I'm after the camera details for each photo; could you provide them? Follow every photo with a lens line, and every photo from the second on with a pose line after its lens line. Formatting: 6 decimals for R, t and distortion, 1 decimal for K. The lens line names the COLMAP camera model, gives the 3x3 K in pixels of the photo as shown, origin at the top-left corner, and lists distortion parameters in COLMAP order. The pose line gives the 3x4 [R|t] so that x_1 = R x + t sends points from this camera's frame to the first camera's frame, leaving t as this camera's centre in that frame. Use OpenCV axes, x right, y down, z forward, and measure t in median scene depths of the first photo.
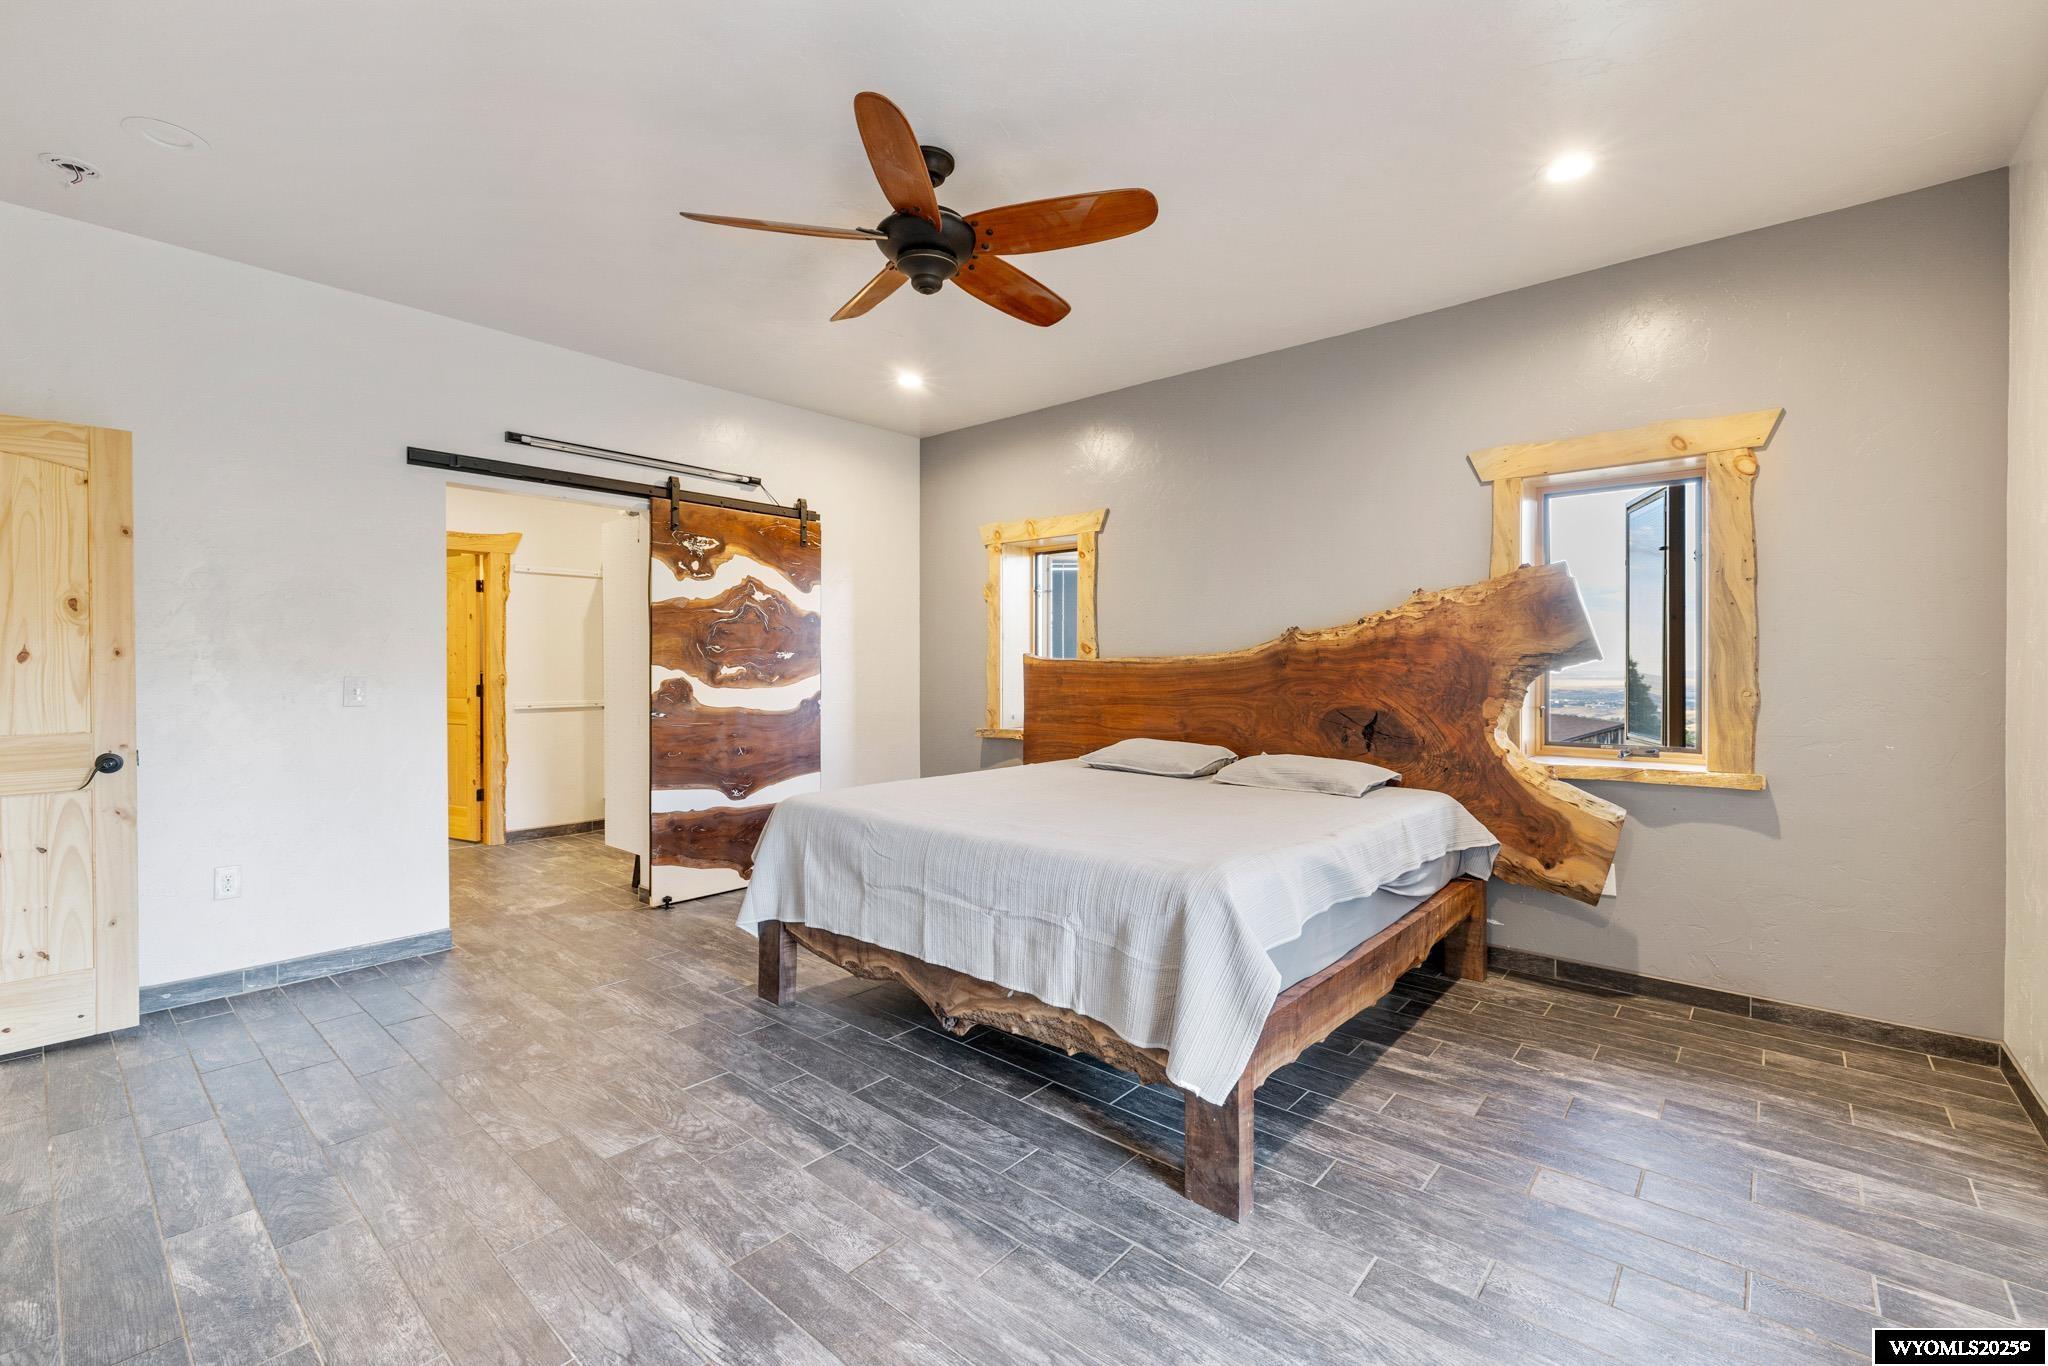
lens RADIAL K [[870.6, 0, 1004.8], [0, 870.6, 667.6], [0, 0, 1]] dist [0.000791, 0.000210]
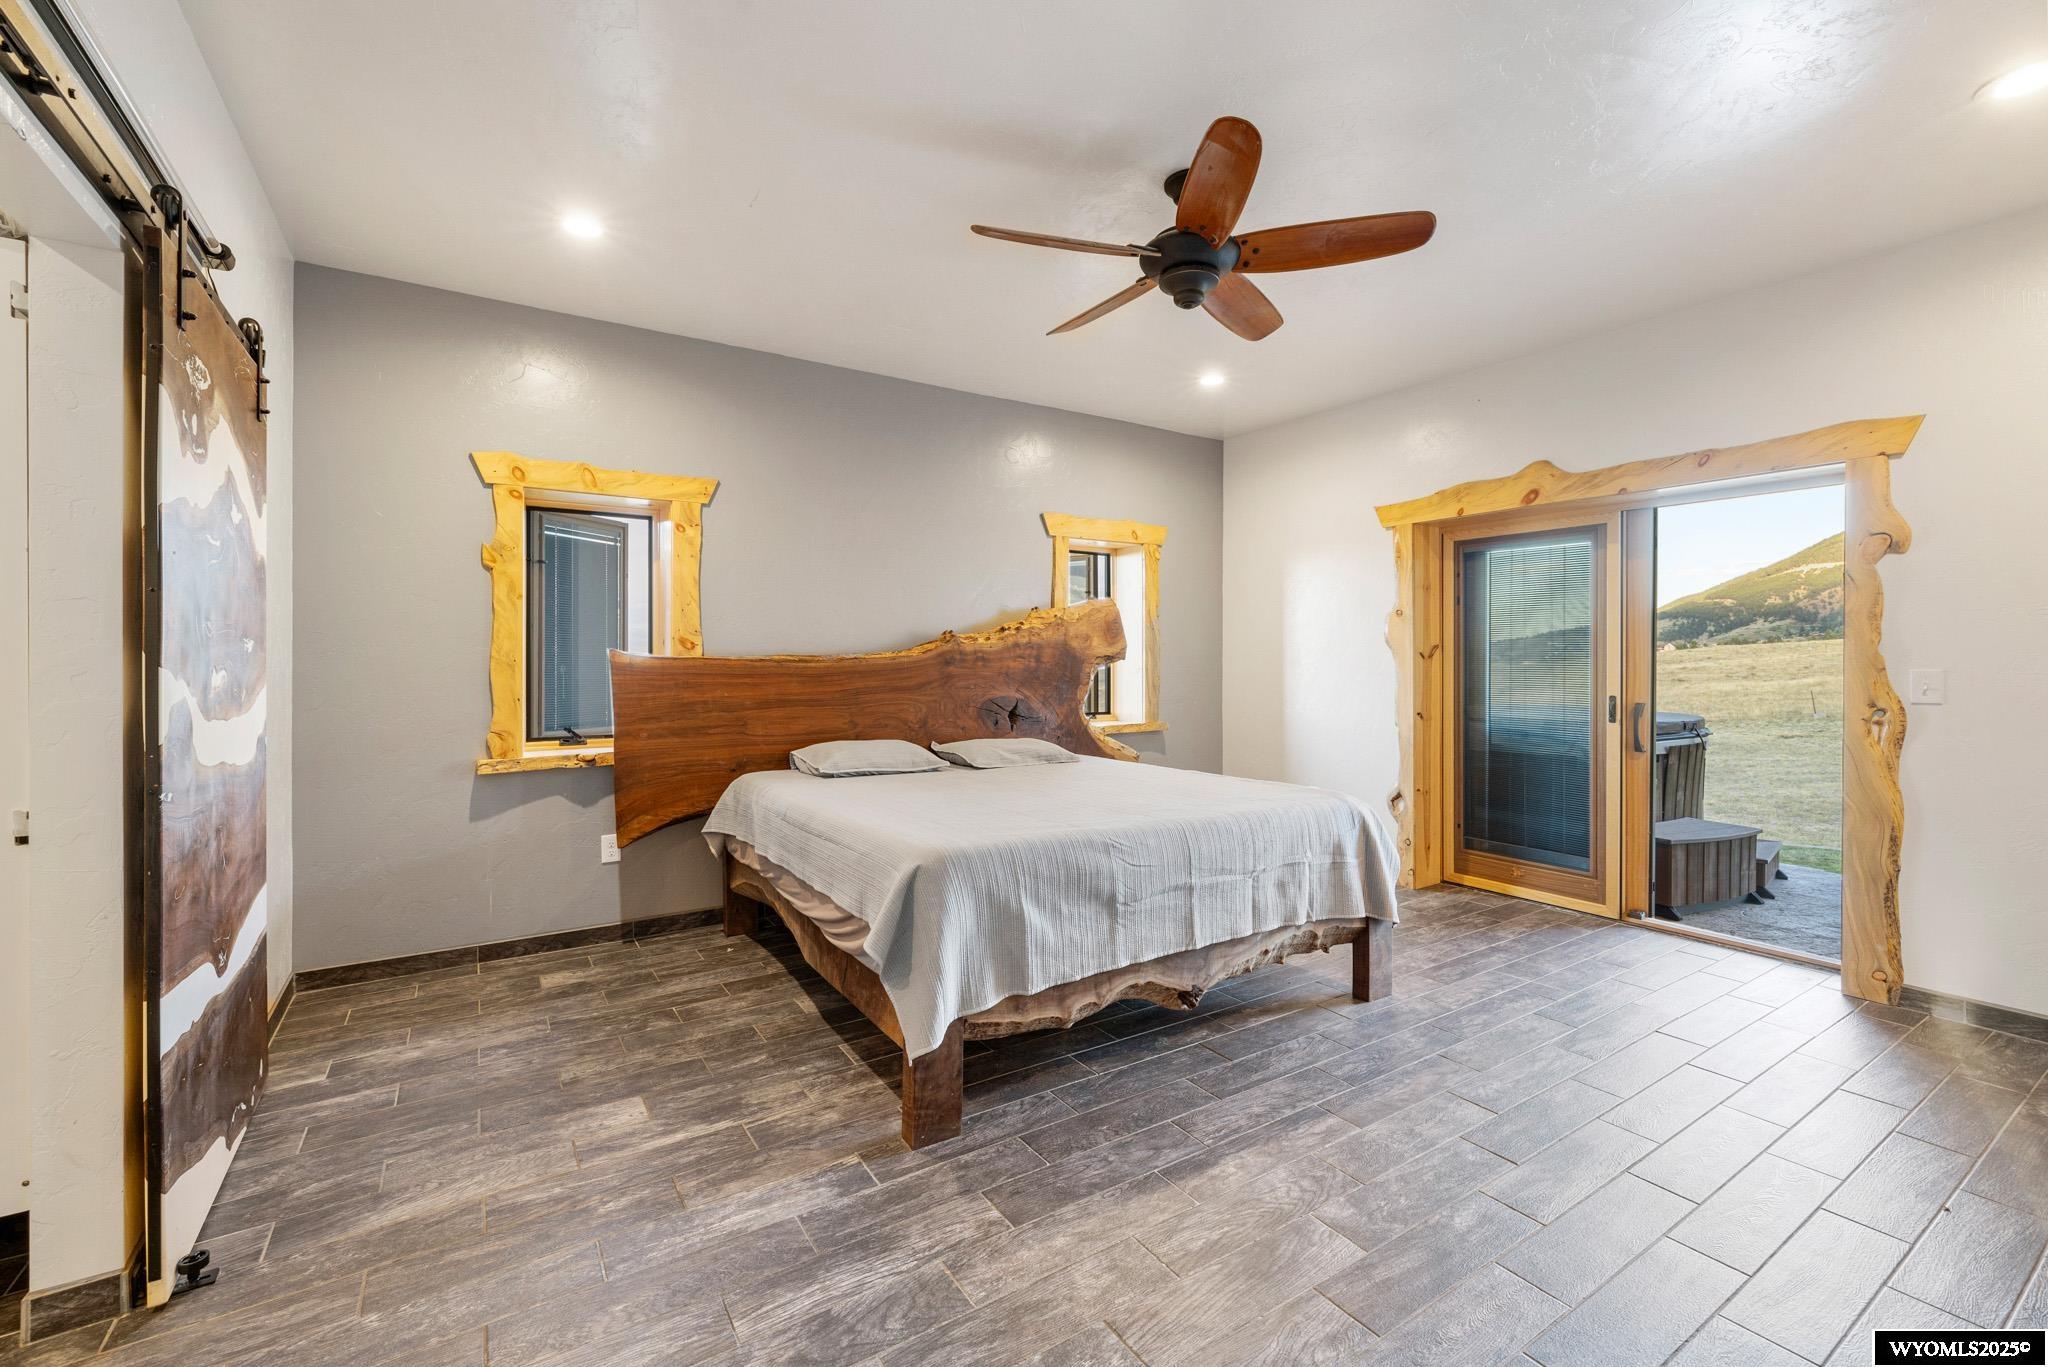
lens RADIAL K [[870.6, 0, 1004.8], [0, 870.6, 668.1], [0, 0, 1]] dist [0.000791, 0.000210]
pose [[0.271383, -0.007979, 0.962438, -1.007520], [0.003329, 0.999967, 0.007351, -0.006418], [-0.962466, 0.001209, 0.271401, 0.818798]]
